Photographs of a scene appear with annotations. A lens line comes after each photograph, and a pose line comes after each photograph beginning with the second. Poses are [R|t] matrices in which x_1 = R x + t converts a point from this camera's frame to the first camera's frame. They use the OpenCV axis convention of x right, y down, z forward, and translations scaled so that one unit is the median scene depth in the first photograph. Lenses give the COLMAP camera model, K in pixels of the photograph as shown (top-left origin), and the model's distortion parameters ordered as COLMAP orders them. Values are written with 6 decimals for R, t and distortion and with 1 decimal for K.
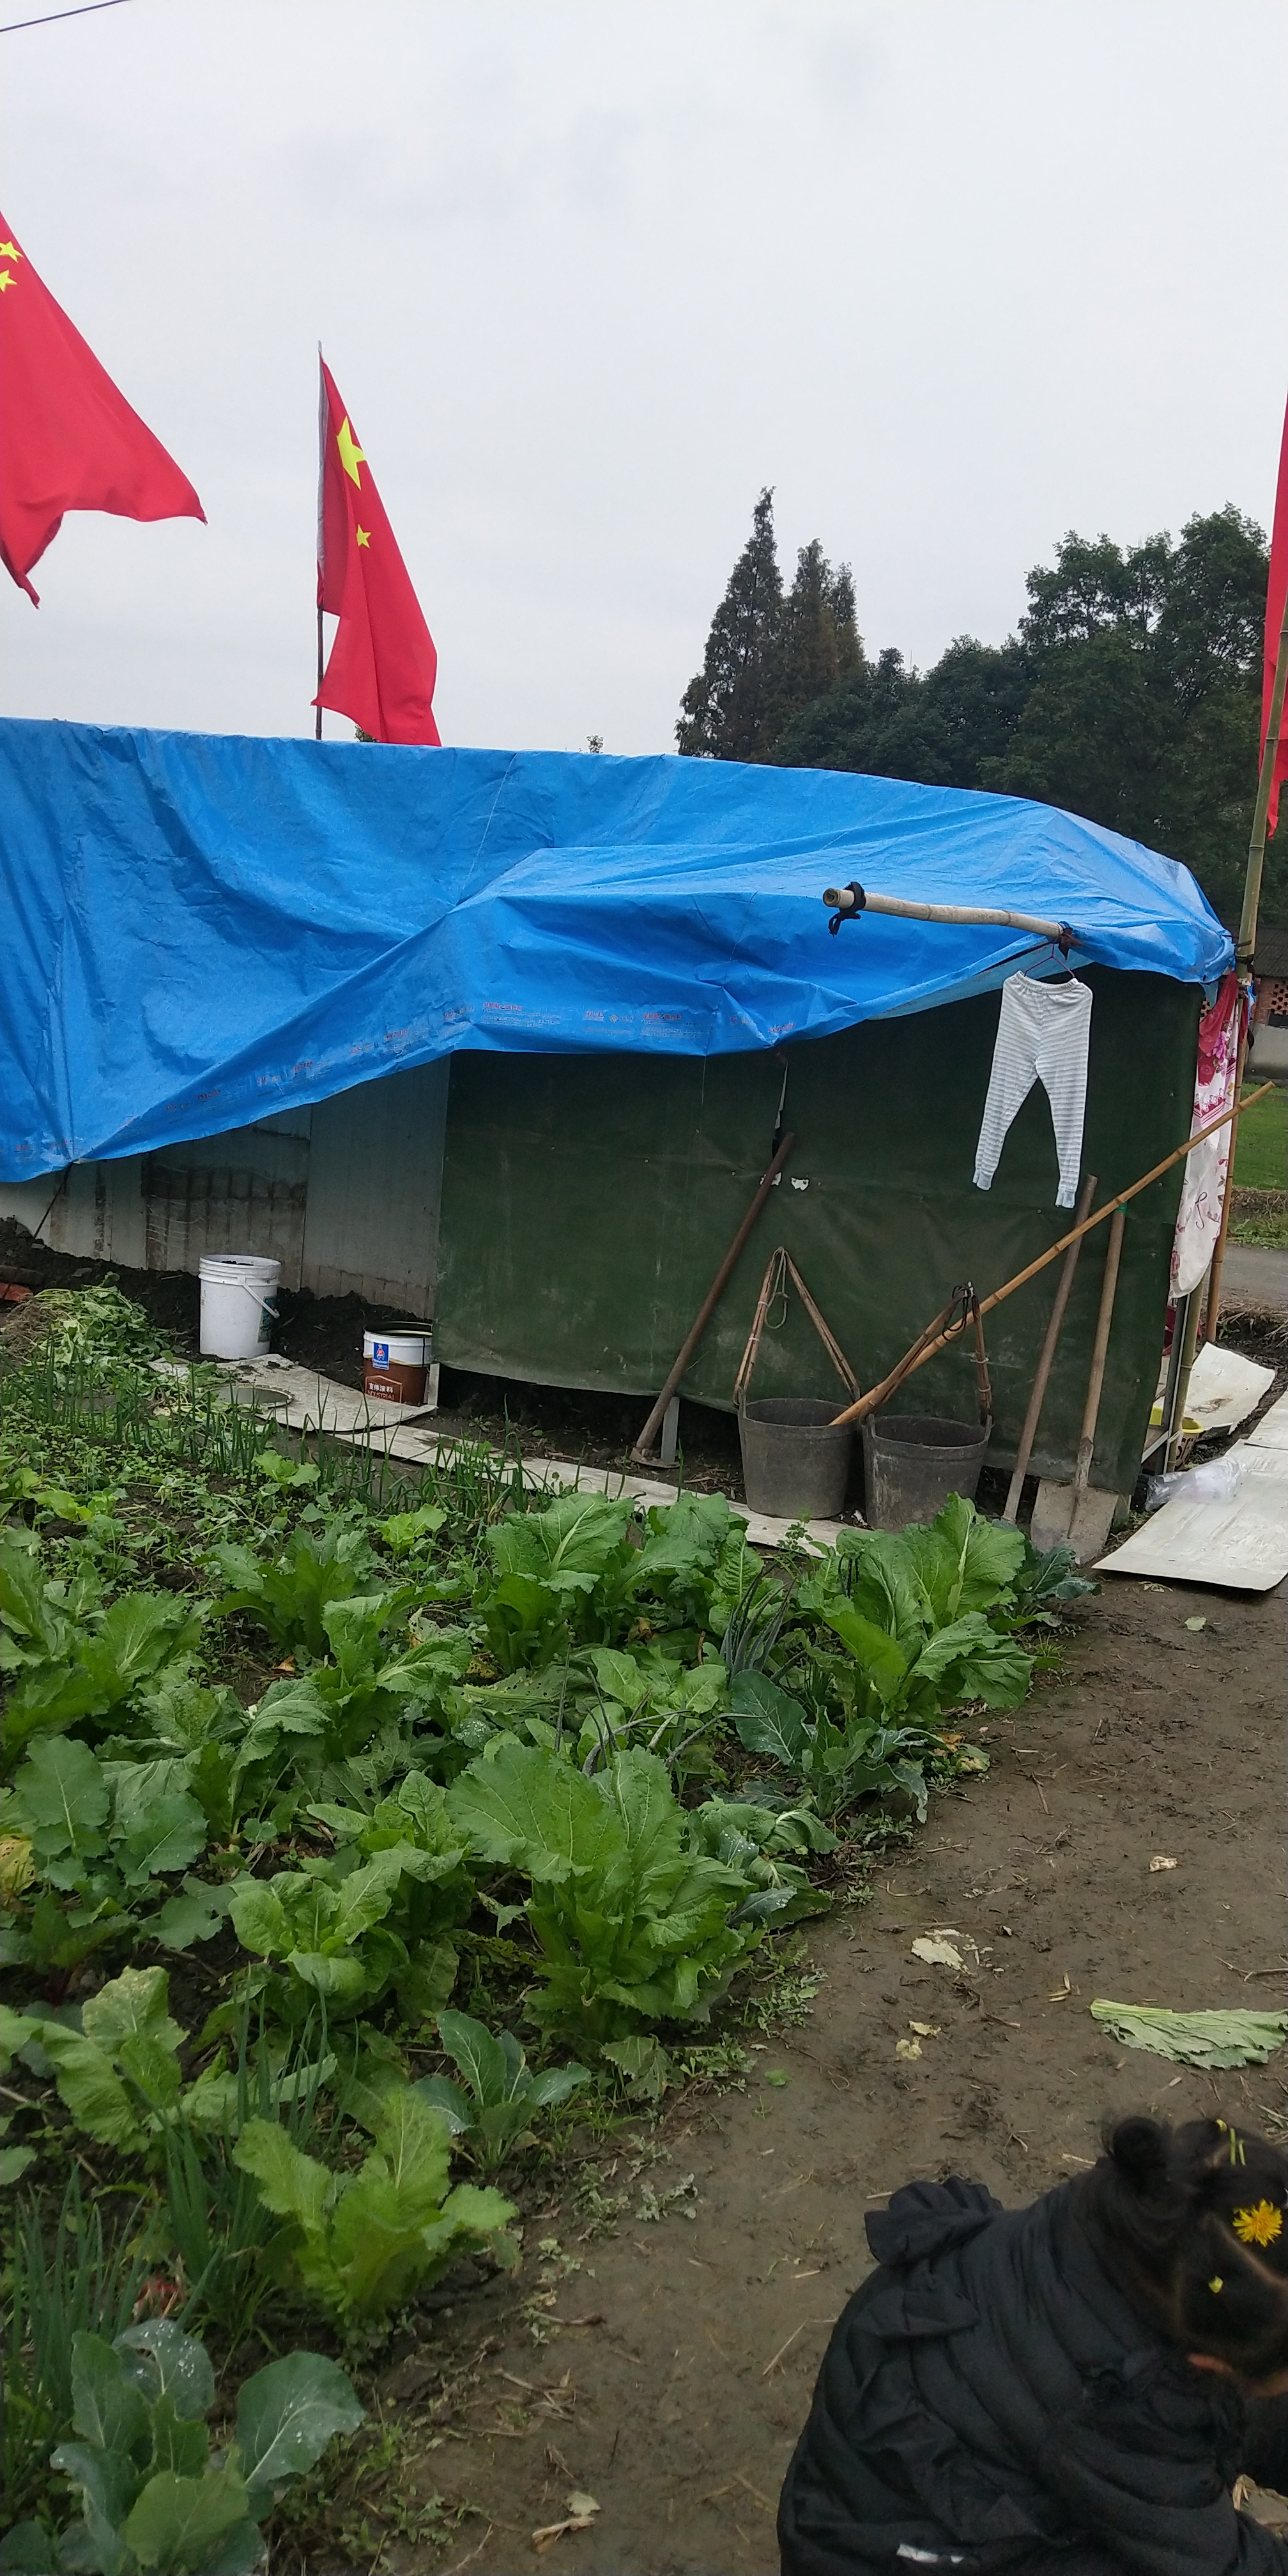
lens RADIAL K [[1958.0, 0, 651.9], [0, 1958.0, 1298.5], [0, 0, 1]] dist [0.005152, 0.009916]
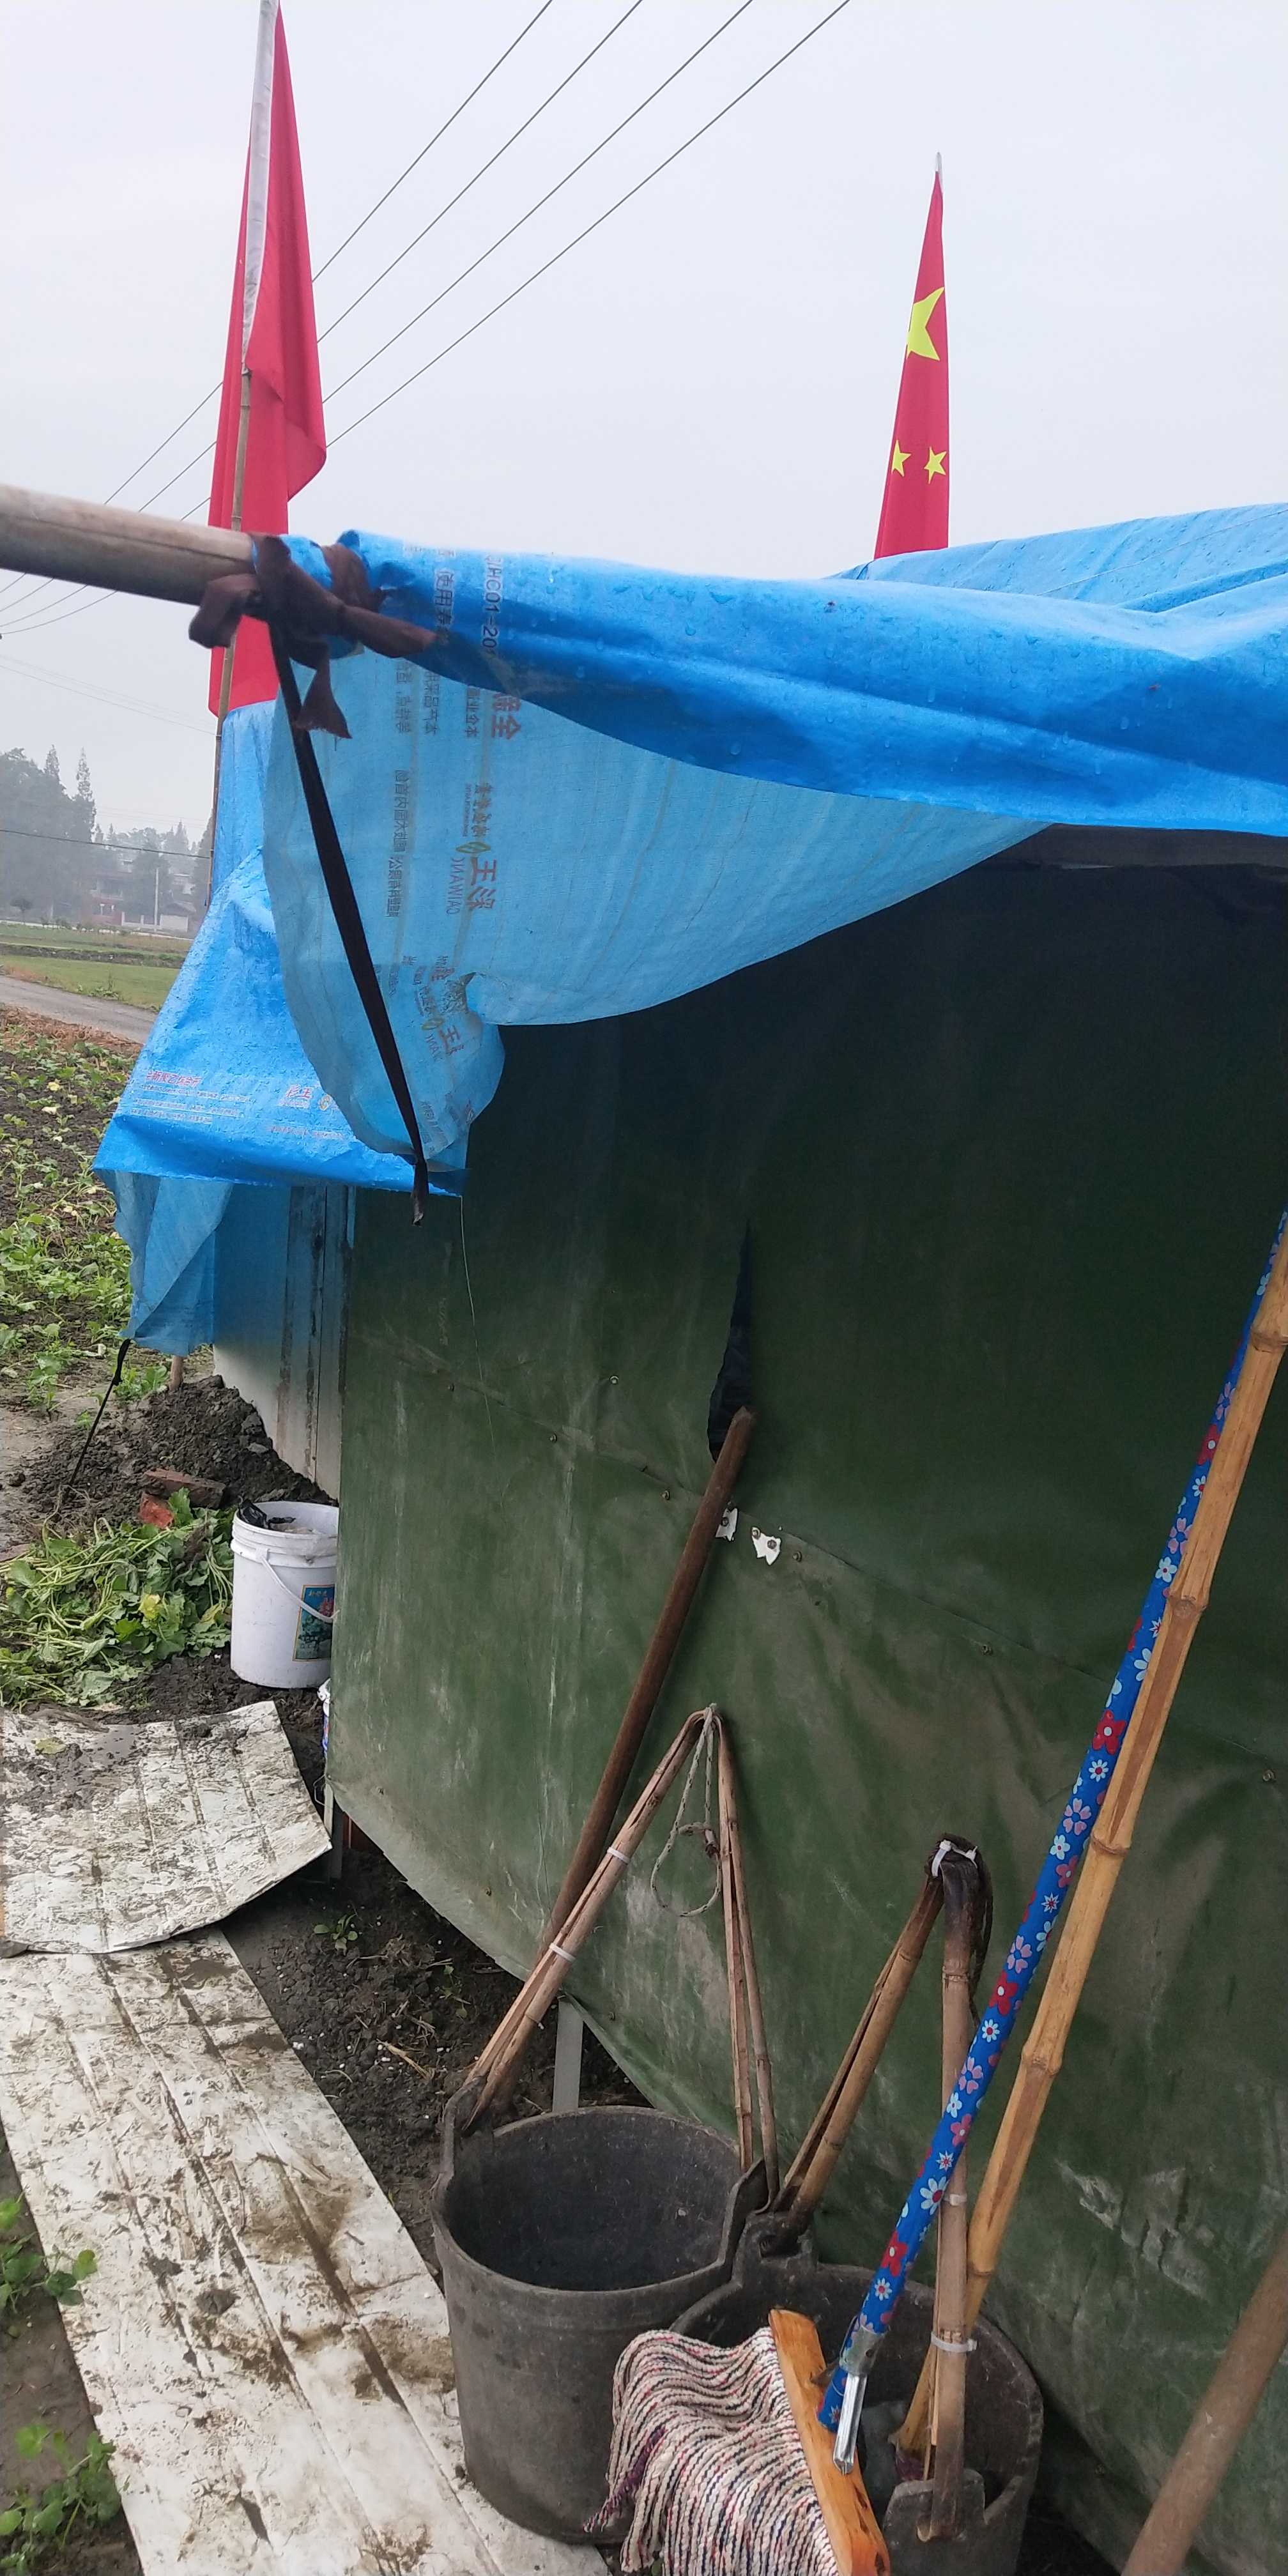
lens RADIAL K [[1958.0, 0, 654.3], [0, 1958.0, 1287.7], [0, 0, 1]] dist [0.005152, 0.009916]
pose [[0.789577, 0.055775, -0.611112, 0.263226], [-0.102748, 0.993818, -0.042050, -0.083132], [0.604988, 0.095992, 0.790427, 0.638676]]
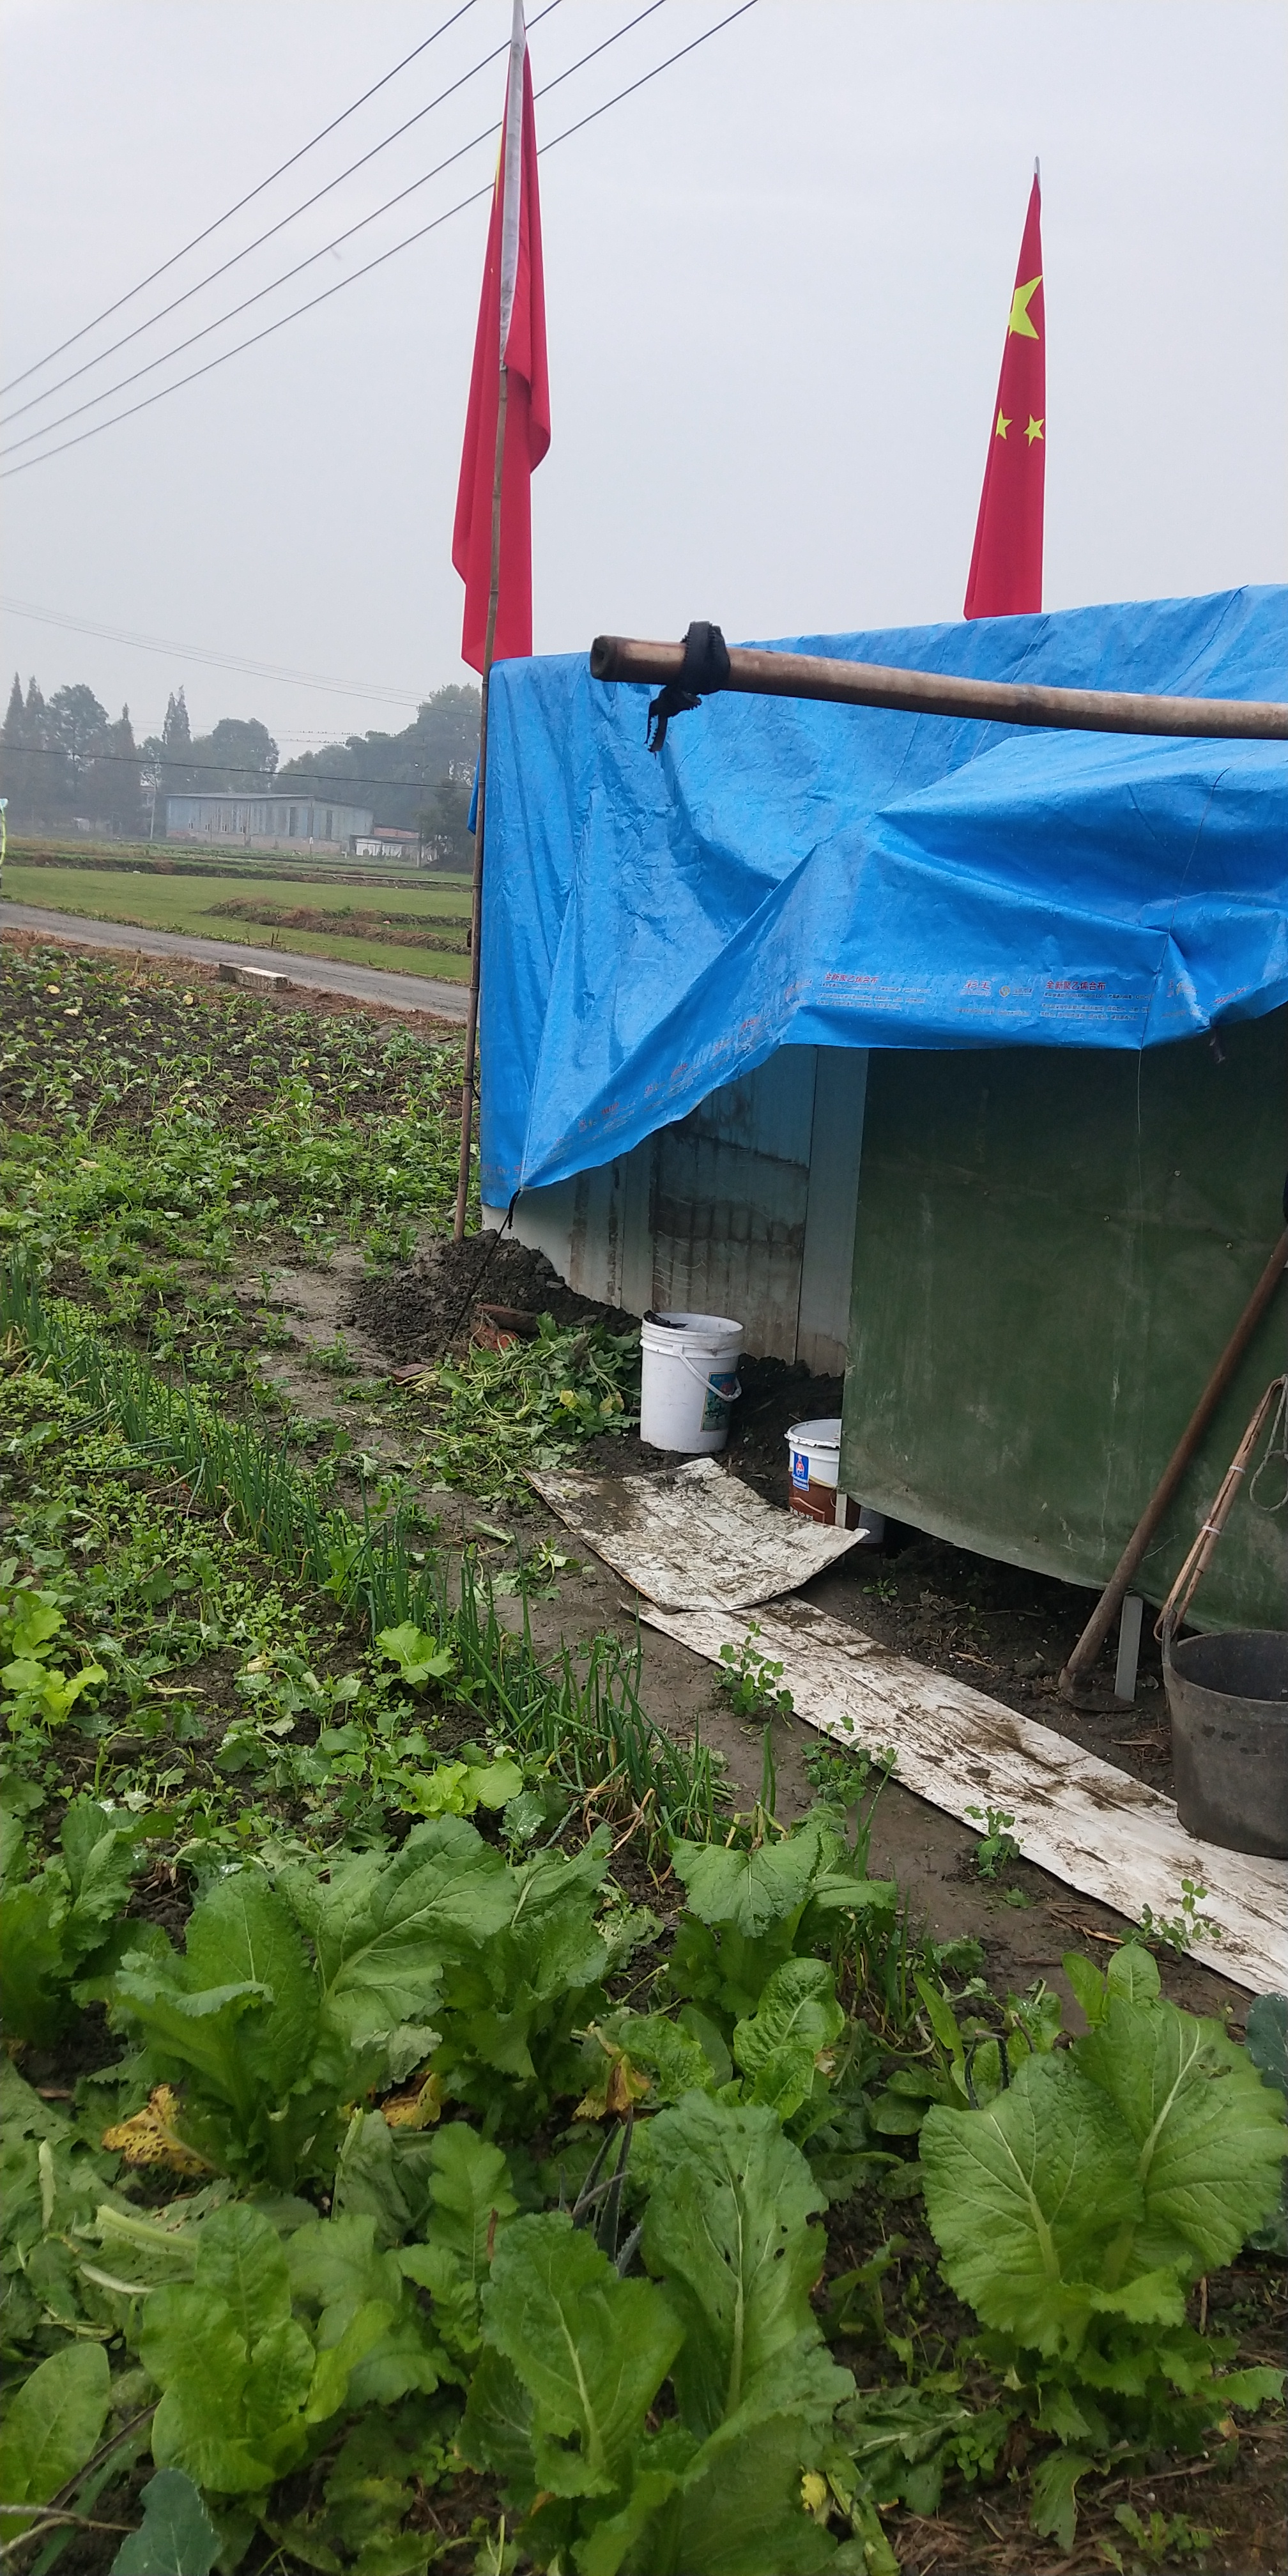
lens RADIAL K [[1958.0, 0, 622.3], [0, 1958.0, 1306.3], [0, 0, 1]] dist [0.005152, 0.009916]
pose [[0.841730, 0.060567, -0.536491, 0.196216], [-0.060059, 0.998024, 0.018442, -0.042266], [0.536549, 0.016697, 0.843704, 0.367699]]
